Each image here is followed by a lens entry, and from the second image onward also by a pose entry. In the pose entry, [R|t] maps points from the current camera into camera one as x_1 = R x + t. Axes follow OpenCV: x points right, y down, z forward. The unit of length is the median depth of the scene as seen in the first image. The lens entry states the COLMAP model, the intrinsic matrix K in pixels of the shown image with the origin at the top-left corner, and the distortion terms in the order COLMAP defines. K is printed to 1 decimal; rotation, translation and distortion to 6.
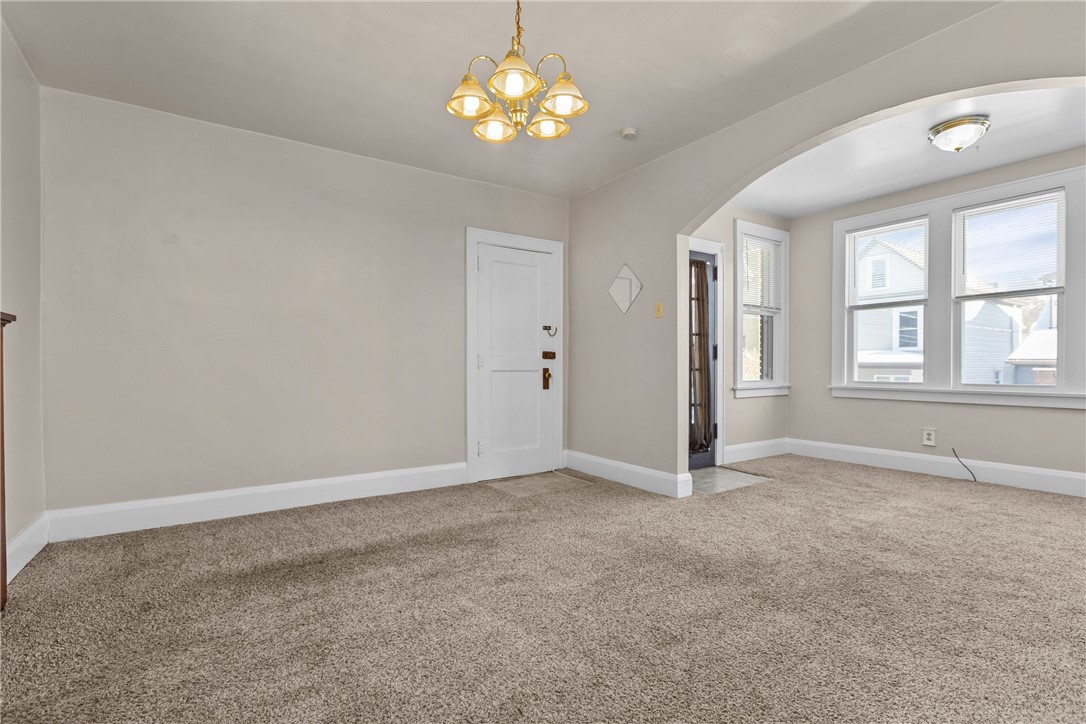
lens RADIAL K [[505.8, 0, 543.0], [0, 505.8, 362.0], [0, 0, 1]] dist [-0.000627, -0.000052]
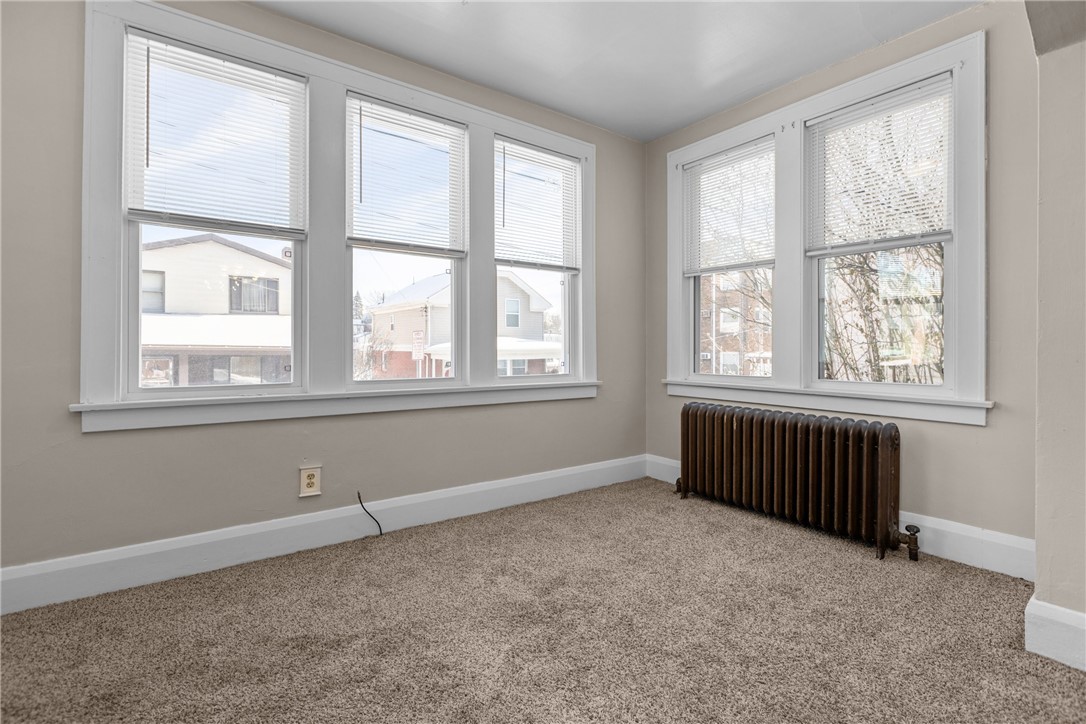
lens RADIAL K [[505.7, 0, 546.1], [0, 505.7, 344.3], [0, 0, 1]] dist [-0.000967, -0.000157]
pose [[-0.043526, 0.011851, 0.998982, 0.201047], [-0.007402, 0.999898, -0.012184, 0.004512], [-0.999025, -0.007925, -0.043434, 0.768101]]
